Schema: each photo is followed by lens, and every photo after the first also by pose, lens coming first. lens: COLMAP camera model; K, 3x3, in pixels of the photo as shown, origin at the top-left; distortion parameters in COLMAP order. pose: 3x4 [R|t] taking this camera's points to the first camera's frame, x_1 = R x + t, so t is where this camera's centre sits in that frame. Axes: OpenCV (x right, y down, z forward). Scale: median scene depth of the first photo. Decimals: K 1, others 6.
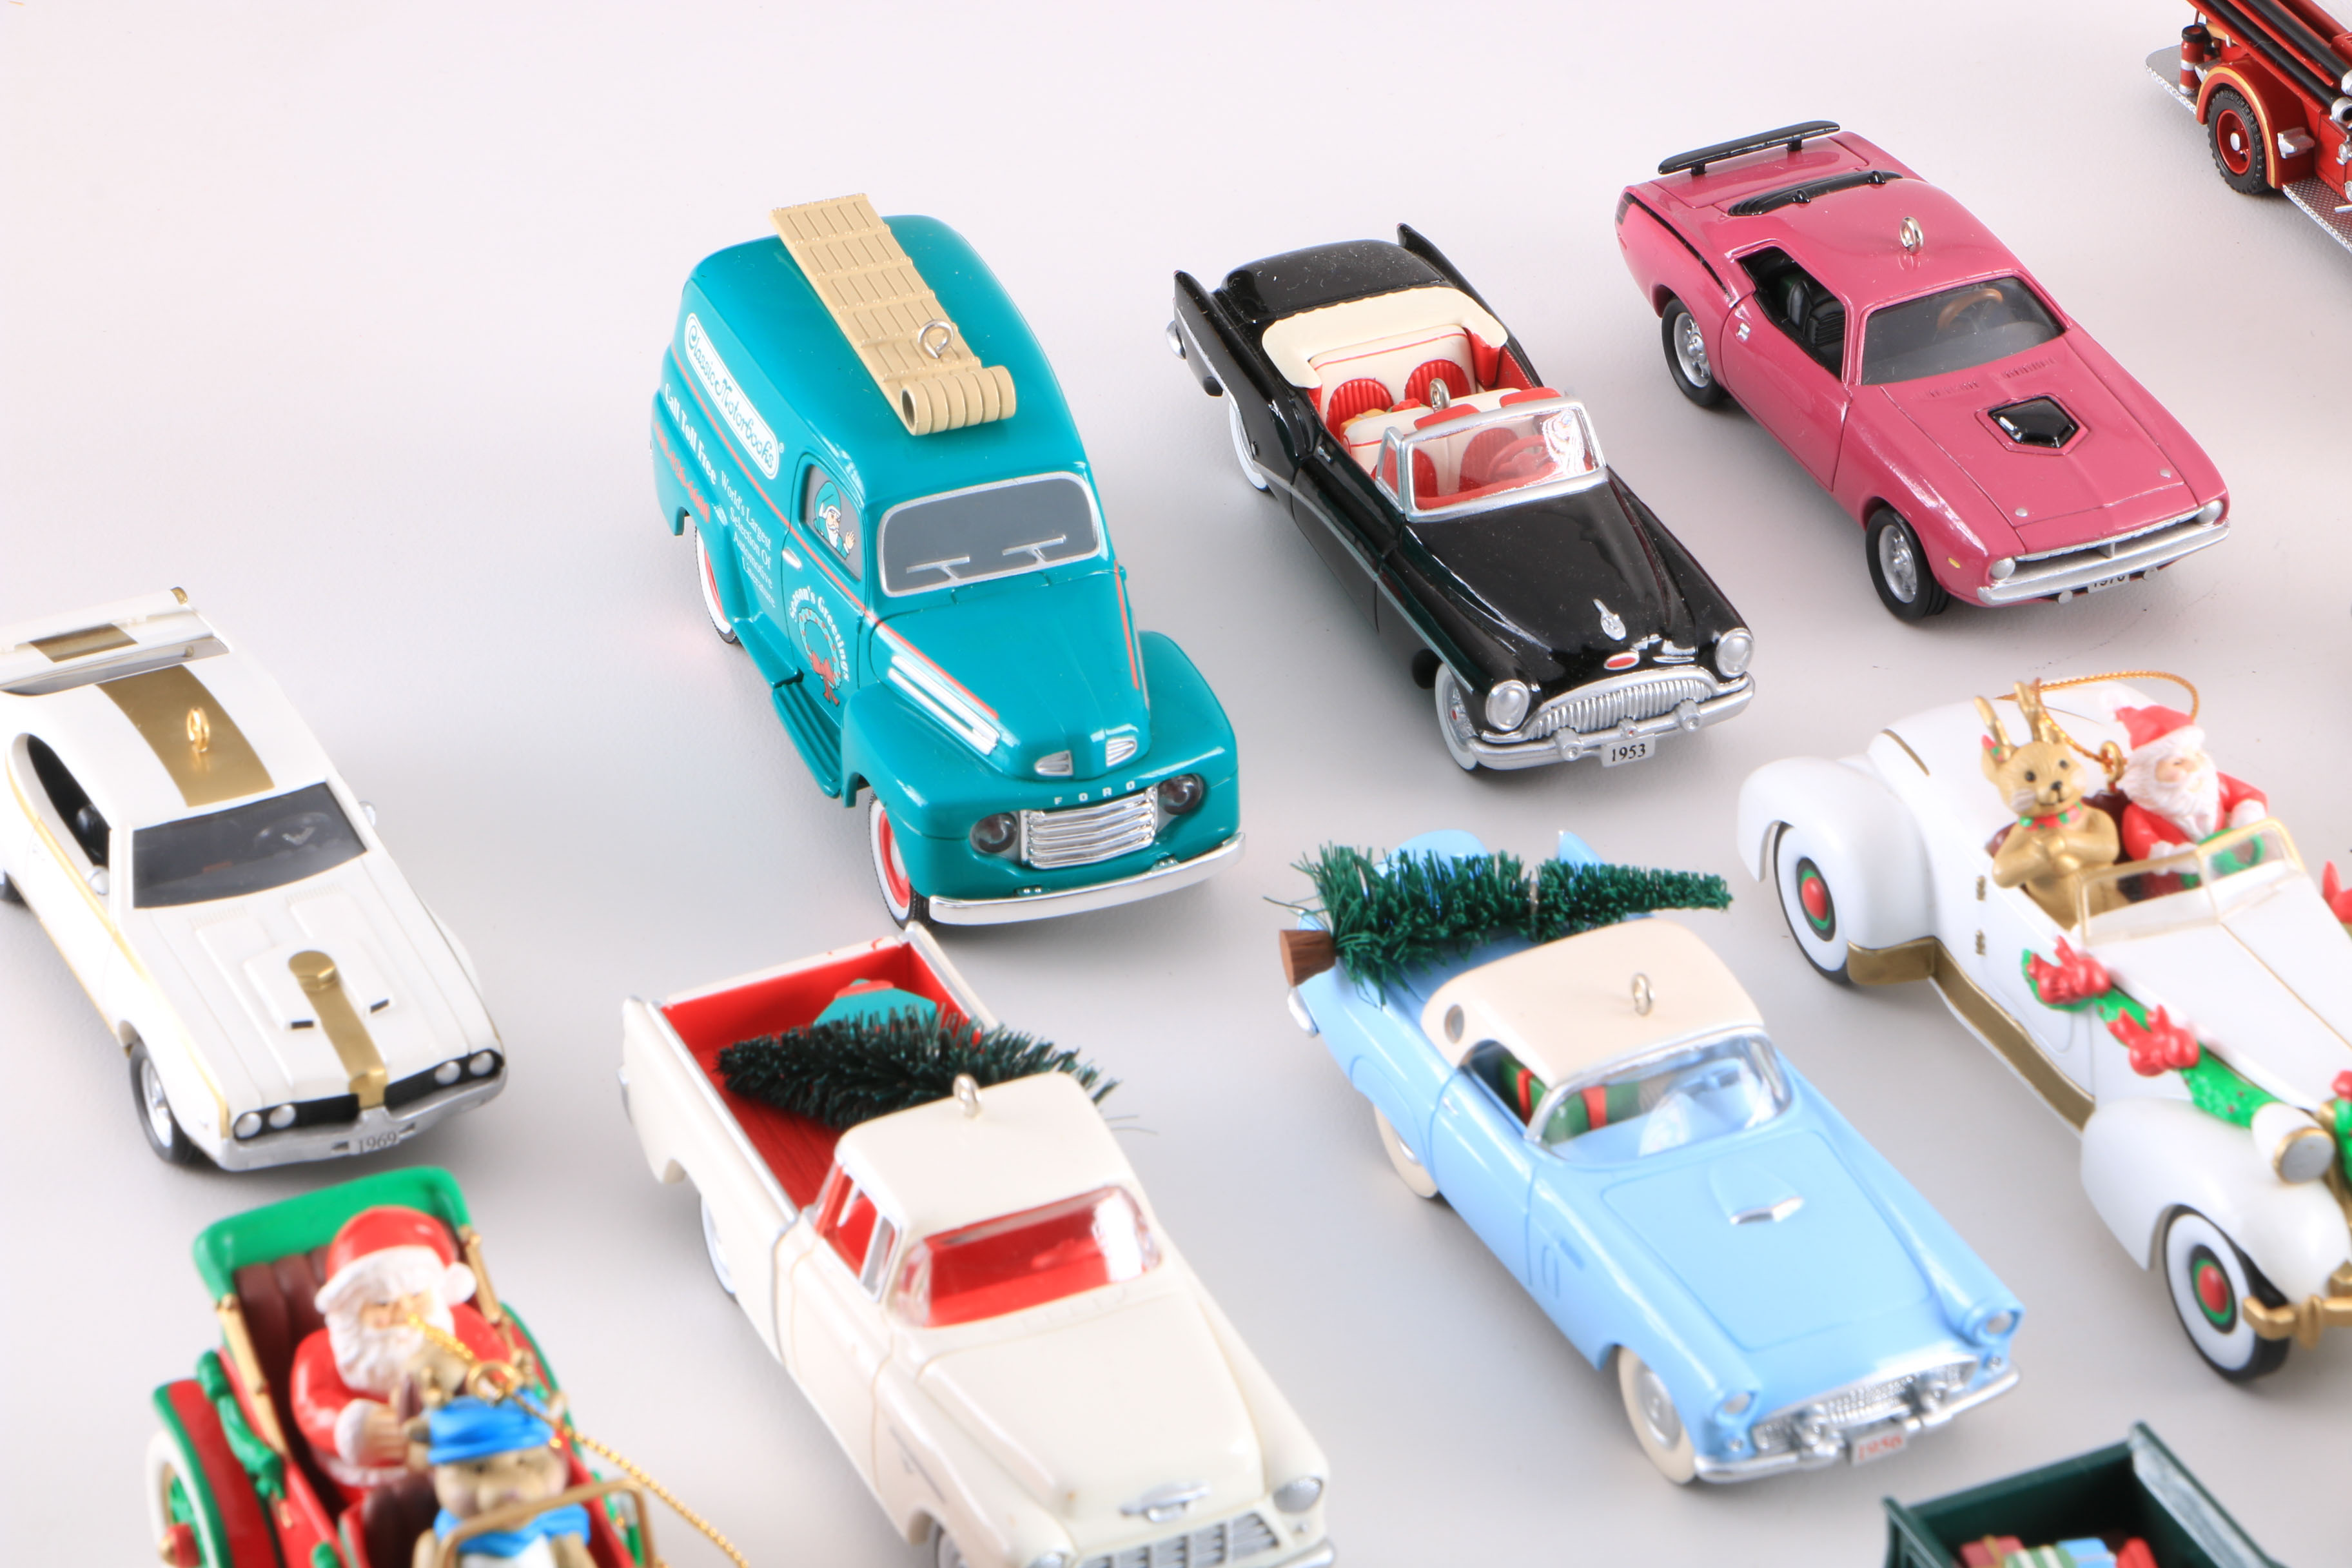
lens RADIAL K [[8964.3, 0, 1176.0], [0, 8964.3, 784.0], [0, 0, 1]] dist [0.661780, 2.132147]
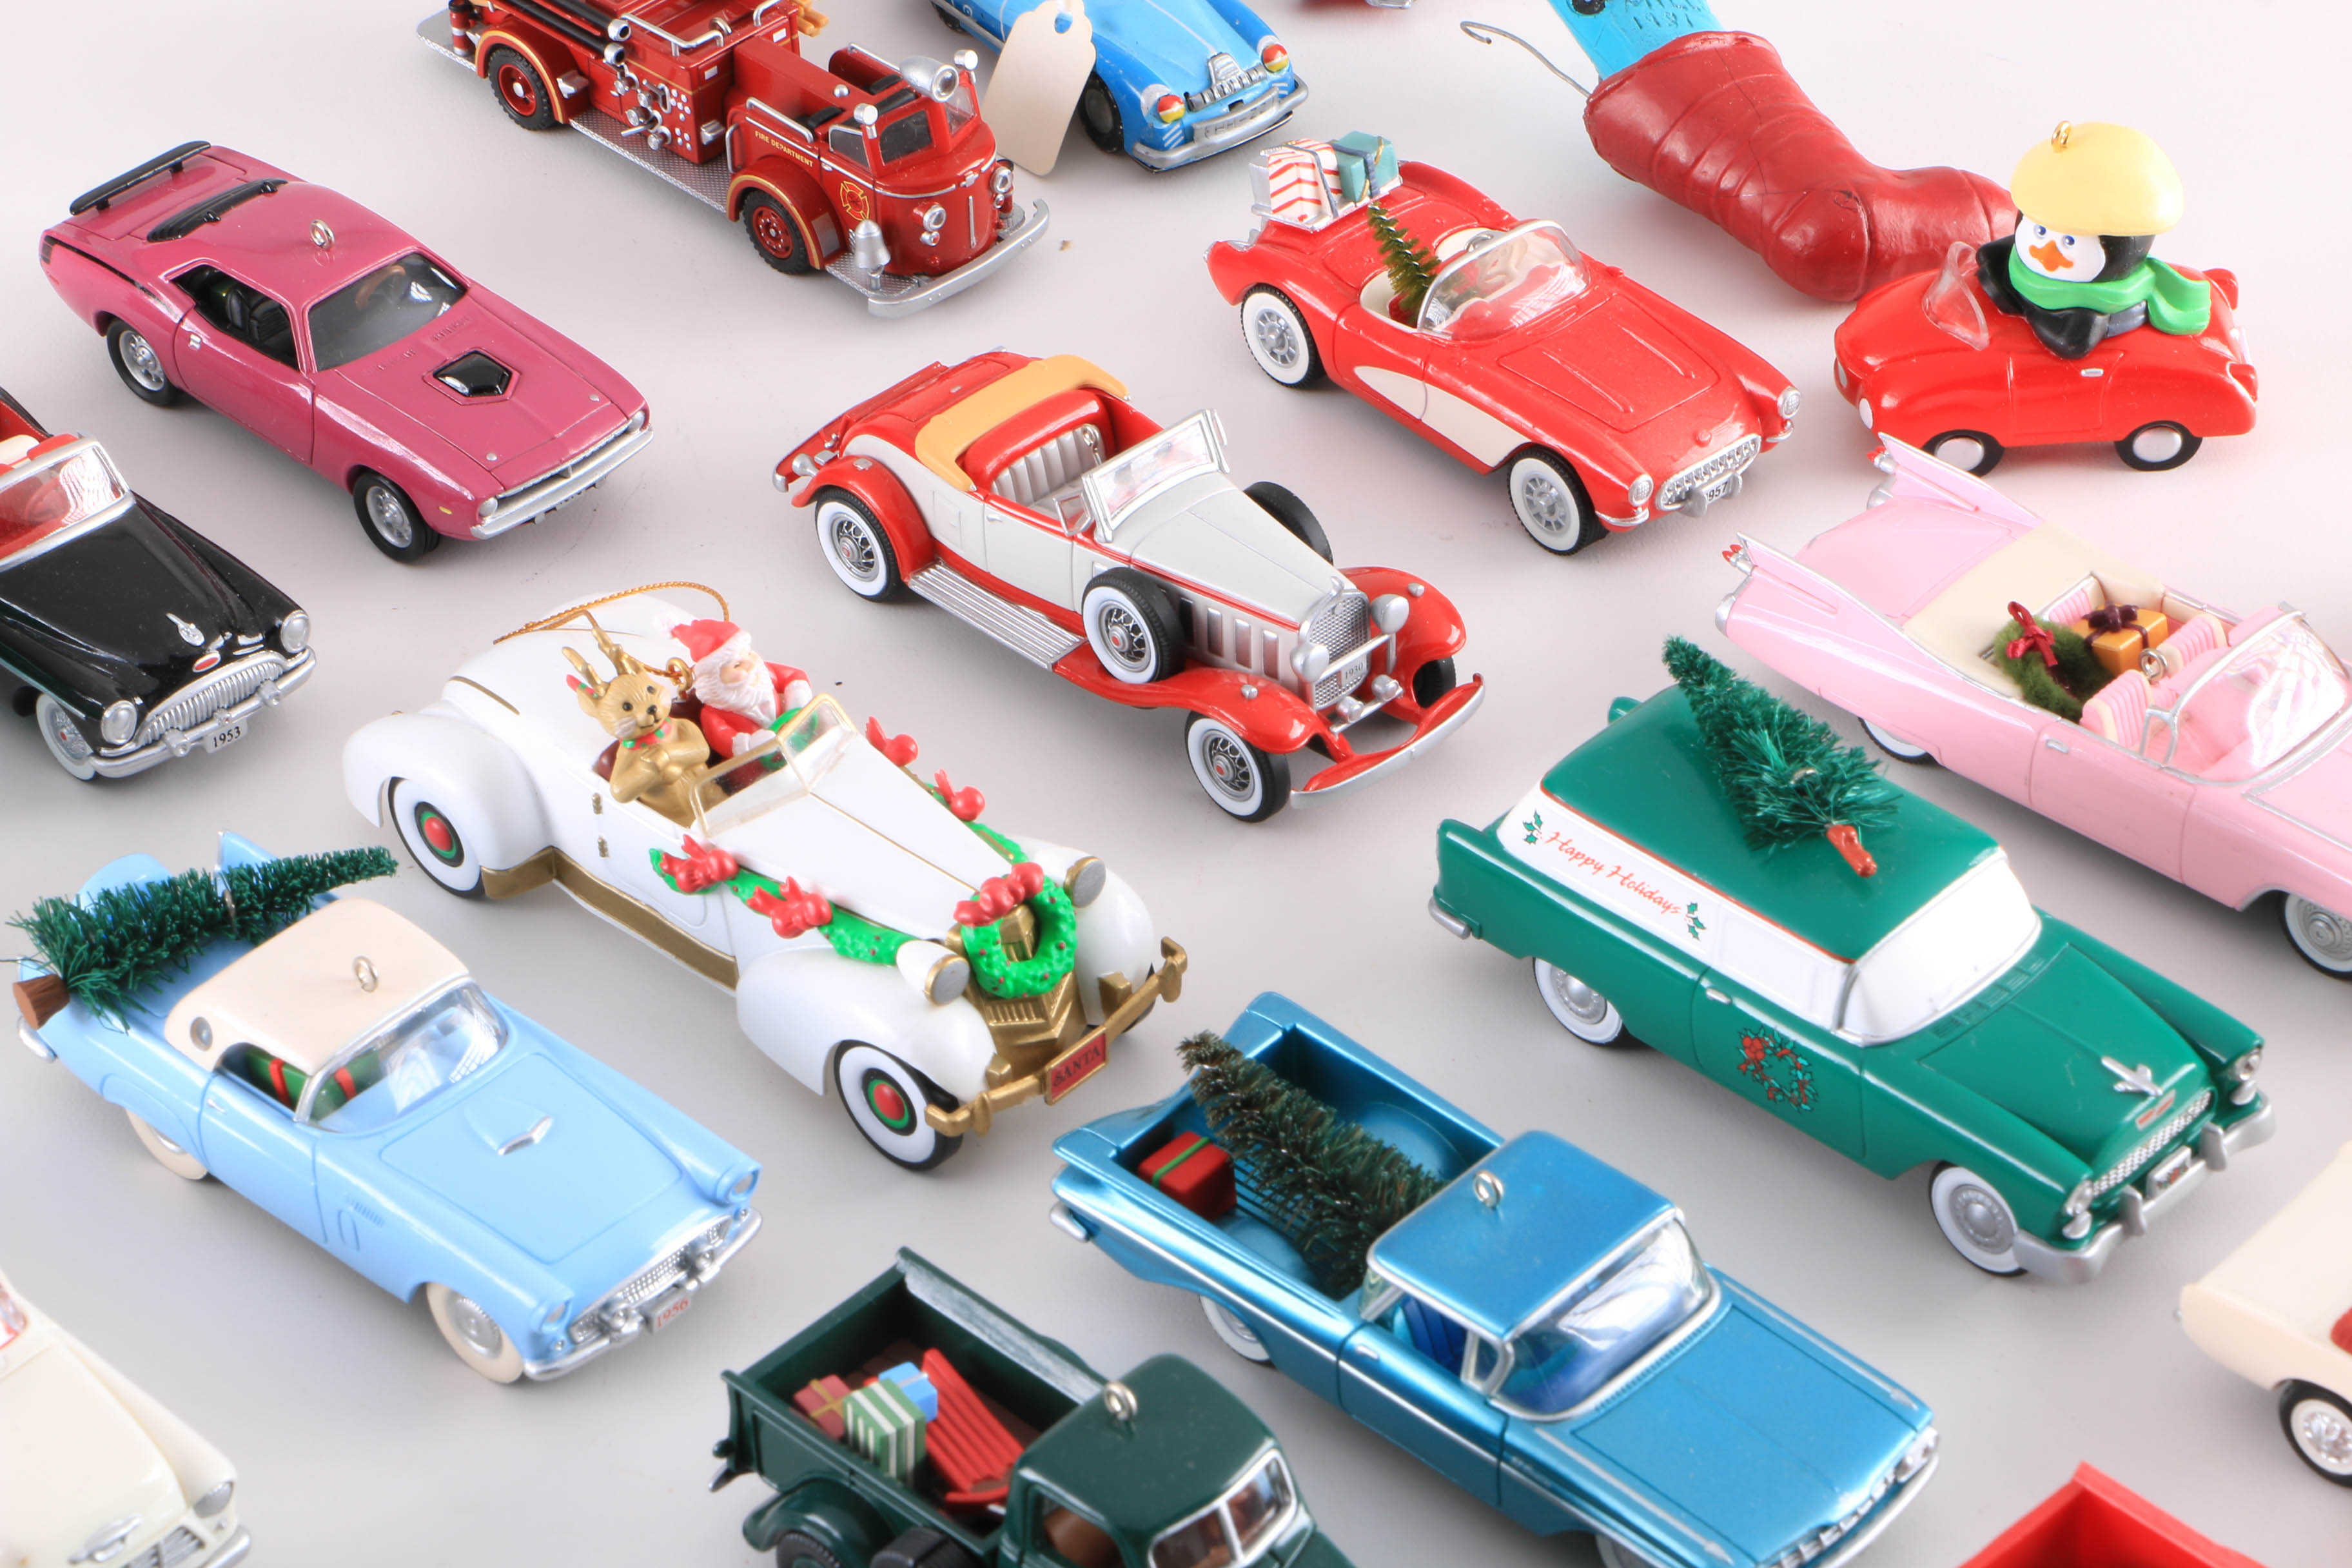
lens RADIAL K [[6644.0, 0, 1176.0], [0, 6644.0, 784.0], [0, 0, 1]] dist [0.372701, 0.205333]
pose [[0.932545, -0.229228, 0.278954, -0.082235], [0.206967, 0.972455, 0.107215, -0.068633], [-0.295847, -0.042249, 0.954301, 0.149424]]
